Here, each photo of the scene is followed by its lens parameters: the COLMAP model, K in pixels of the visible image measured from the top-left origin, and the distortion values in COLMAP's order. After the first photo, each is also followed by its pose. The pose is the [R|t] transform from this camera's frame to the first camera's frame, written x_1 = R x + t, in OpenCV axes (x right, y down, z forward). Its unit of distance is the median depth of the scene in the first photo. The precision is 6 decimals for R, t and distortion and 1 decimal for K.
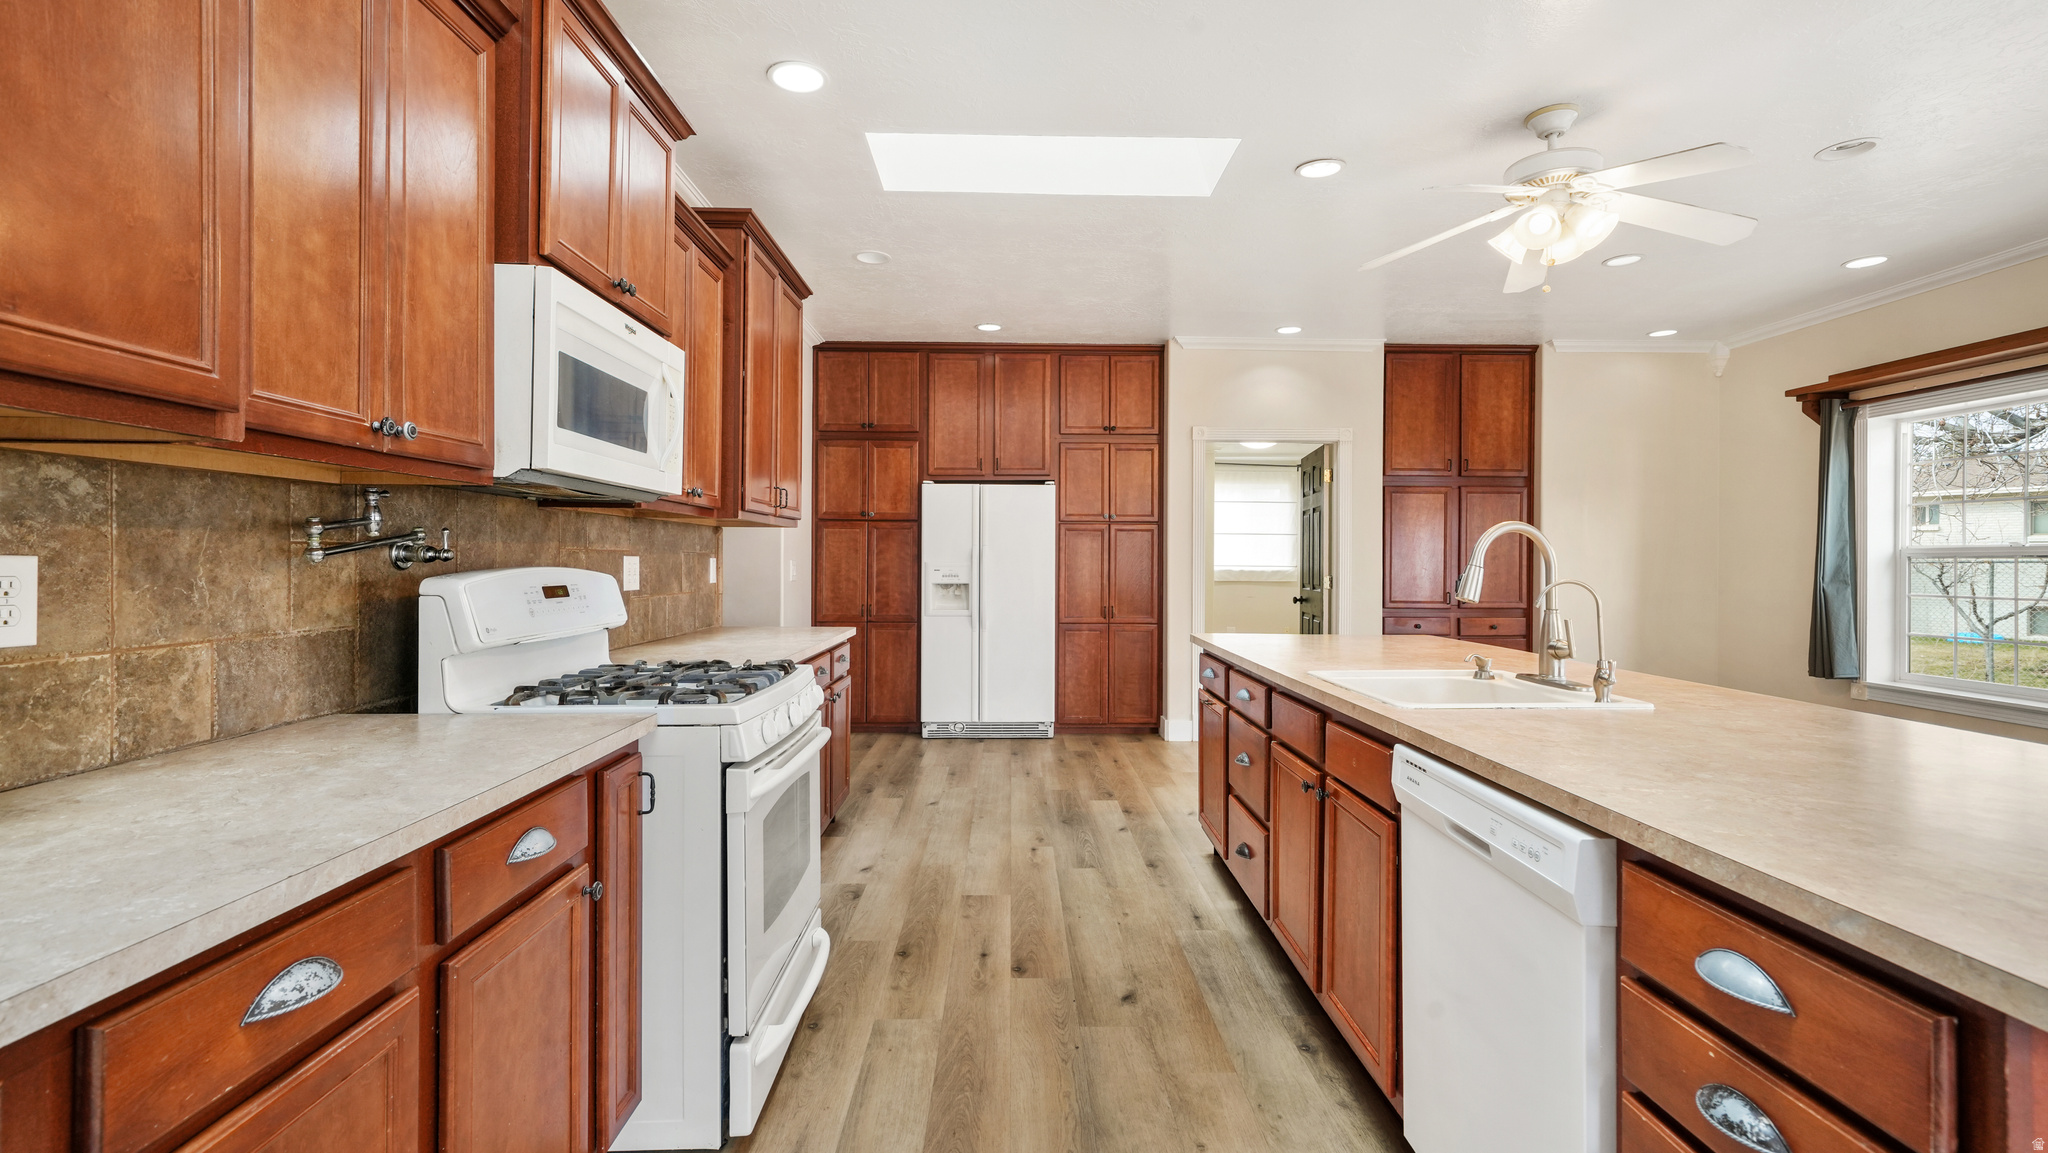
lens RADIAL K [[900.8, 0, 1024.9], [0, 900.8, 563.8], [0, 0, 1]] dist [-0.001109, 0.005821]
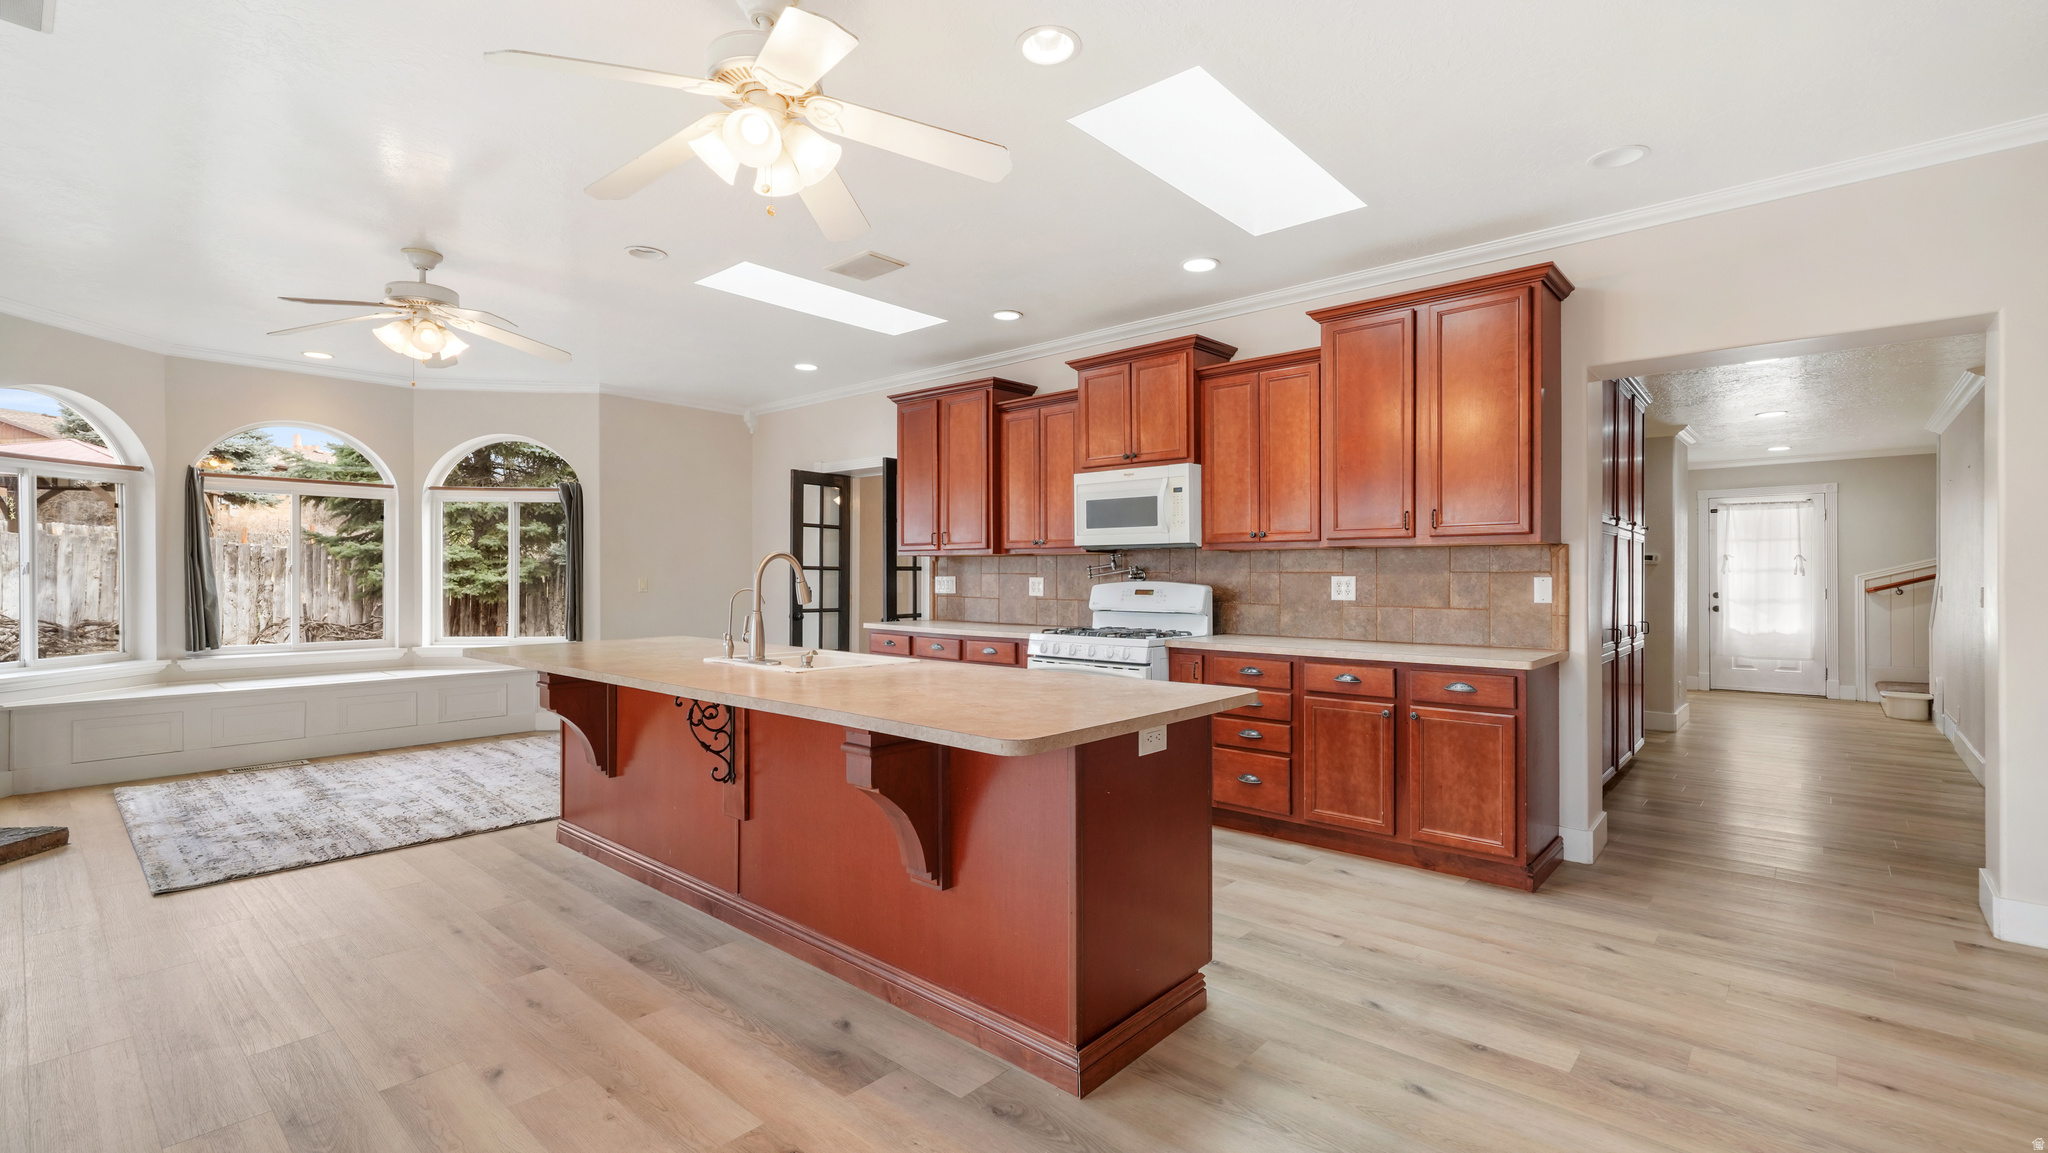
lens RADIAL K [[900.8, 0, 1020.3], [0, 900.8, 576.2], [0, 0, 1]] dist [-0.001109, 0.005821]
pose [[-0.678413, -0.003876, -0.734671, 0.582140], [-0.005510, 0.999985, -0.000188, -0.003135], [0.734660, 0.003921, -0.678424, 0.977454]]
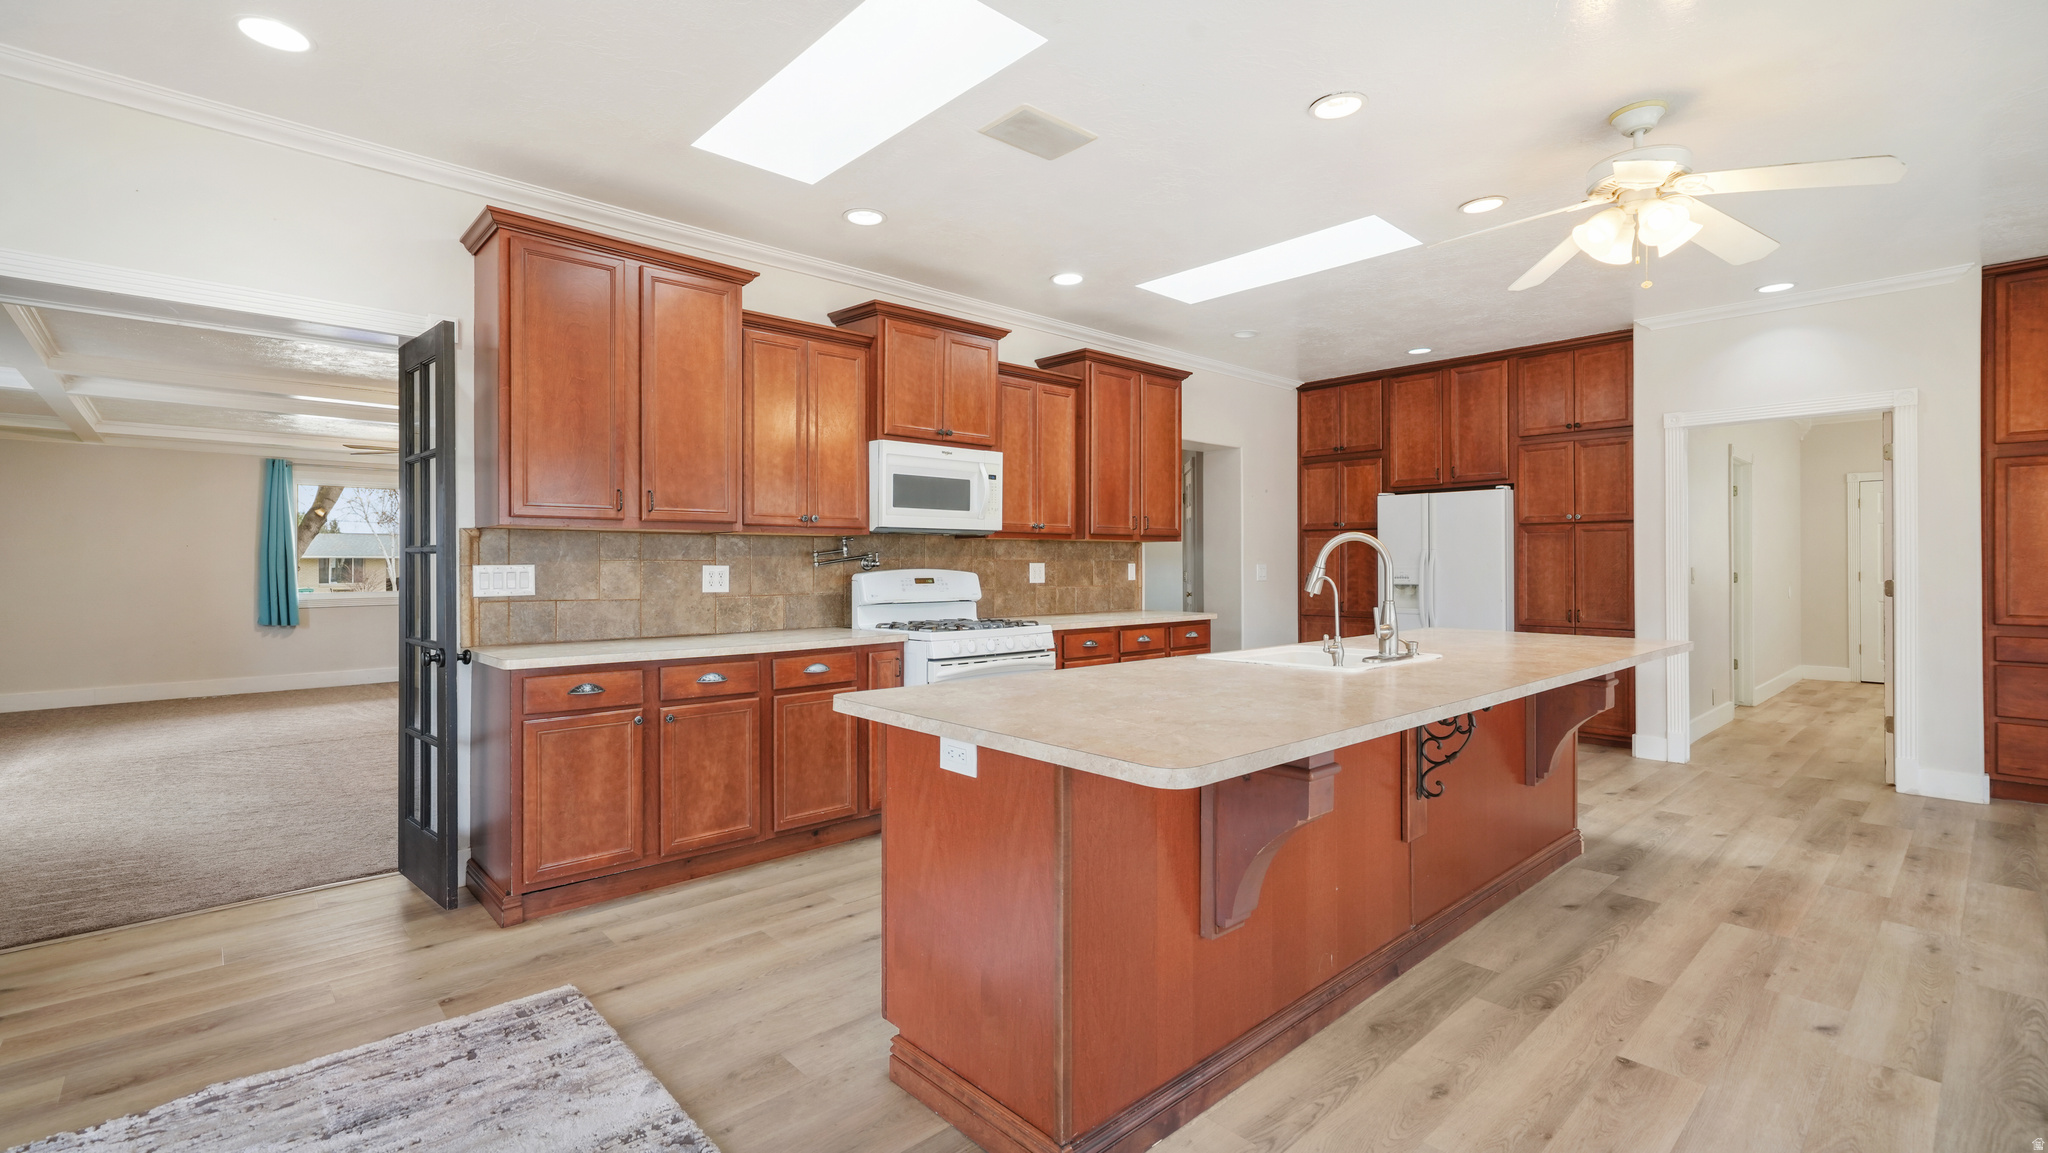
lens RADIAL K [[900.8, 0, 1026.9], [0, 900.8, 561.0], [0, 0, 1]] dist [-0.001109, 0.005821]
pose [[0.665827, -0.008751, -0.746054, 0.510031], [0.003040, 0.999955, -0.009015, 0.001904], [0.746100, 0.003734, 0.665824, -0.095127]]
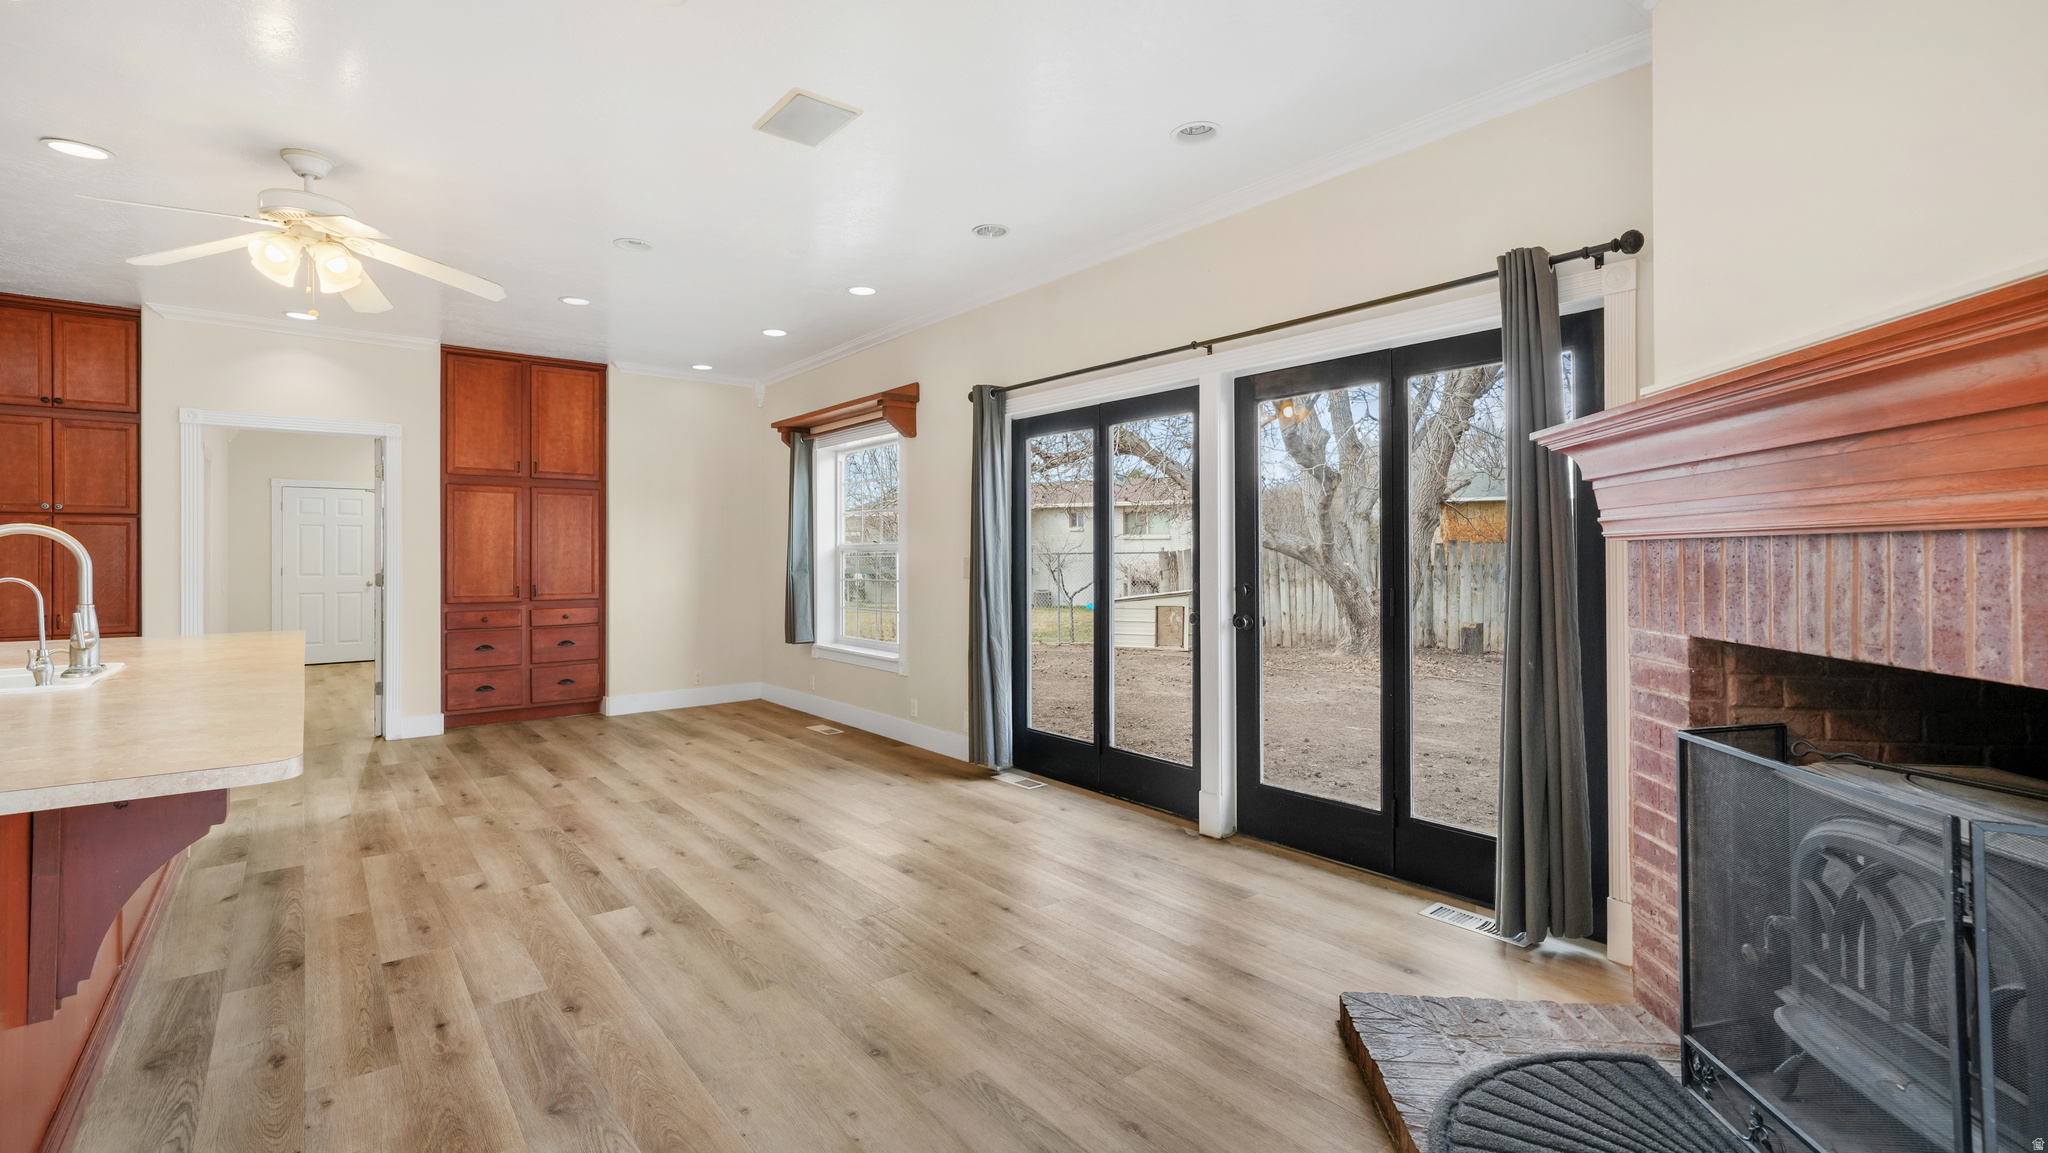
lens RADIAL K [[900.8, 0, 1018.6], [0, 900.8, 553.2], [0, 0, 1]] dist [-0.001109, 0.005821]
pose [[0.793376, -0.005825, 0.608704, 0.350285], [0.009561, 0.999950, -0.002893, 0.001192], [-0.608657, 0.008115, 0.793392, -0.240683]]
